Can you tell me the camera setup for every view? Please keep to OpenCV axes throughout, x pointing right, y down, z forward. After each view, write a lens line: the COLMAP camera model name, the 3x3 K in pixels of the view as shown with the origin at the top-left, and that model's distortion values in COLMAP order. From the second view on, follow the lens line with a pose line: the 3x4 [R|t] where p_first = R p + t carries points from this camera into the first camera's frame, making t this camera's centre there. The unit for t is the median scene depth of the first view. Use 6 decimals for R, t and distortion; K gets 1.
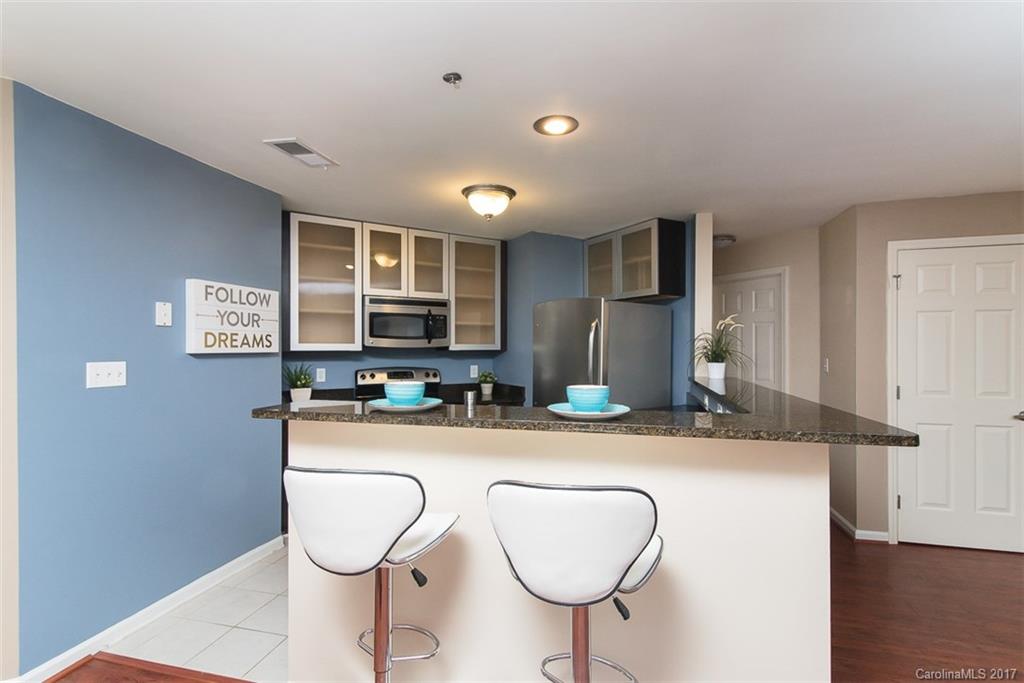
lens RADIAL K [[467.2, 0, 516.7], [0, 467.2, 345.7], [0, 0, 1]] dist [0.016523, -0.000128]
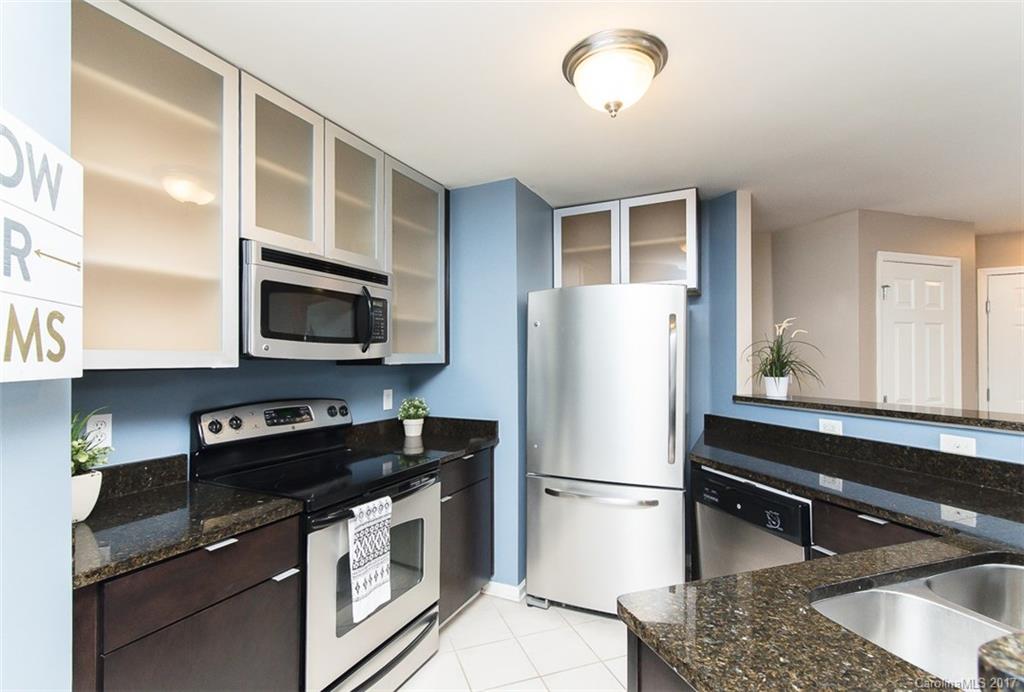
lens RADIAL K [[475.5, 0, 499.5], [0, 475.5, 355.4], [0, 0, 1]] dist [0.002502, 0.000090]
pose [[0.838530, 0.000491, 0.544855, -0.387349], [0.002235, 0.999988, -0.004342, 0.001965], [-0.544851, 0.004859, 0.838519, 0.528191]]
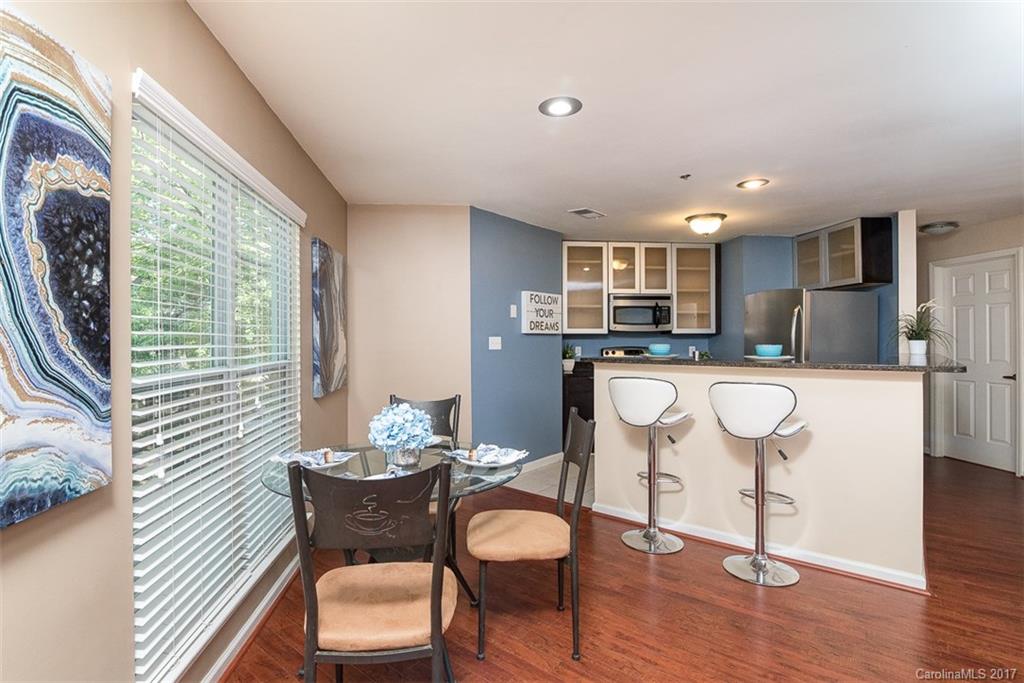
lens RADIAL K [[496.2, 0, 507.2], [0, 496.2, 338.8], [0, 0, 1]] dist [-0.001365, -0.000218]
pose [[0.908002, -0.004675, -0.418941, 0.017854], [0.005348, 0.999986, 0.000431, 0.025005], [0.418933, -0.002631, 0.908014, -0.495075]]
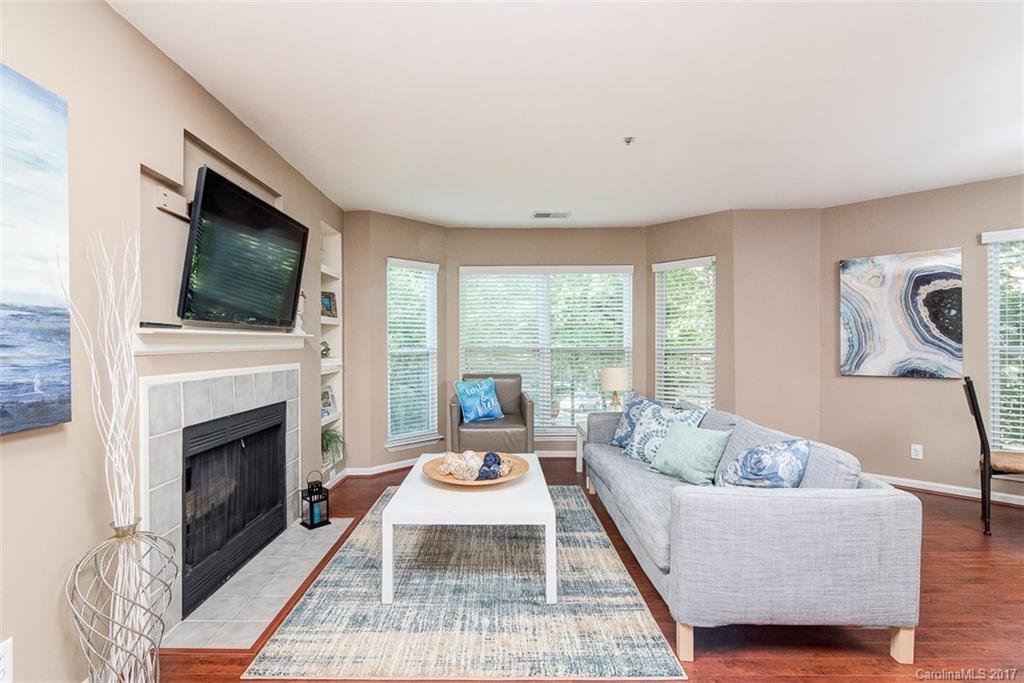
lens RADIAL K [[474.9, 0, 495.4], [0, 474.9, 348.5], [0, 0, 1]] dist [-0.001522, 0.000224]
pose [[-0.970144, 0.006628, -0.242437, 0.823831], [0.005694, 0.999973, 0.004553, 0.049546], [0.242461, 0.003036, -0.970156, 0.427406]]
